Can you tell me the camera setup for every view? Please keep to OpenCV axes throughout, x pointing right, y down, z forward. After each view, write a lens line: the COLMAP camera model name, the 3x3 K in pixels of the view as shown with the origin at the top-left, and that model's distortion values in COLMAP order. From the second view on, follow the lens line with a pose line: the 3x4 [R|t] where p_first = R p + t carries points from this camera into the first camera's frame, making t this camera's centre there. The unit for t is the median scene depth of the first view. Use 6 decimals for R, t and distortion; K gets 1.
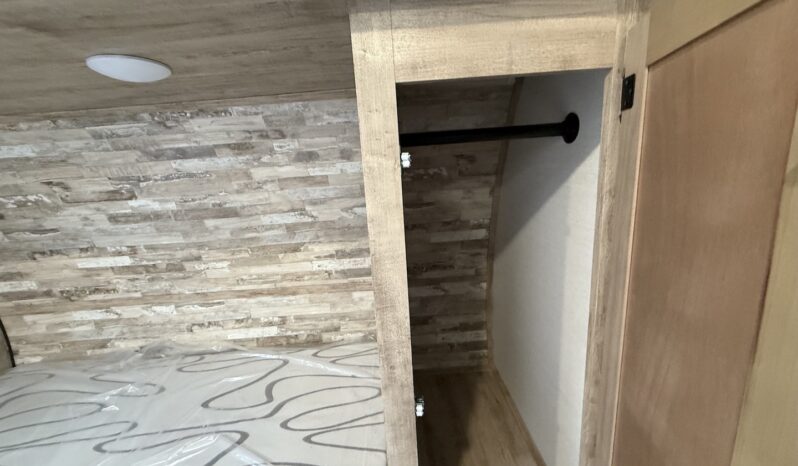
lens RADIAL K [[315.9, 0, 397.5], [0, 315.9, 231.6], [0, 0, 1]] dist [-0.001446, 0.000213]
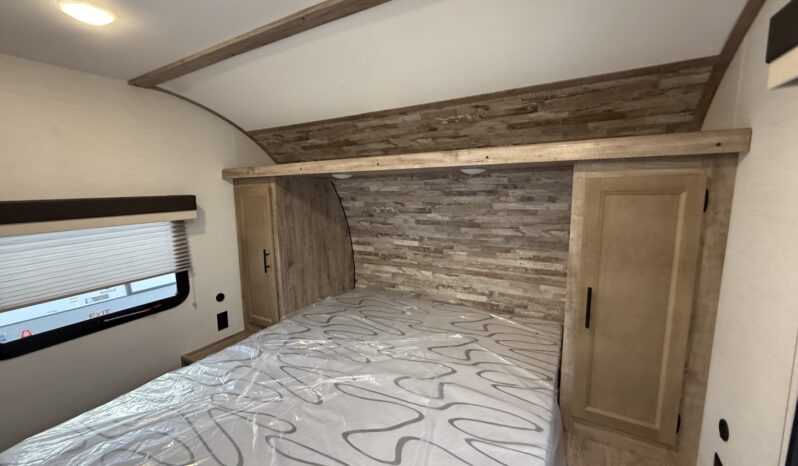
lens RADIAL K [[315.9, 0, 397.5], [0, 315.9, 231.6], [0, 0, 1]] dist [-0.001446, 0.000213]
pose [[0.861715, 0.120227, -0.492942, -0.015997], [-0.139464, 0.990224, -0.002286, 0.038449], [0.487849, 0.070718, 0.870059, -0.714219]]
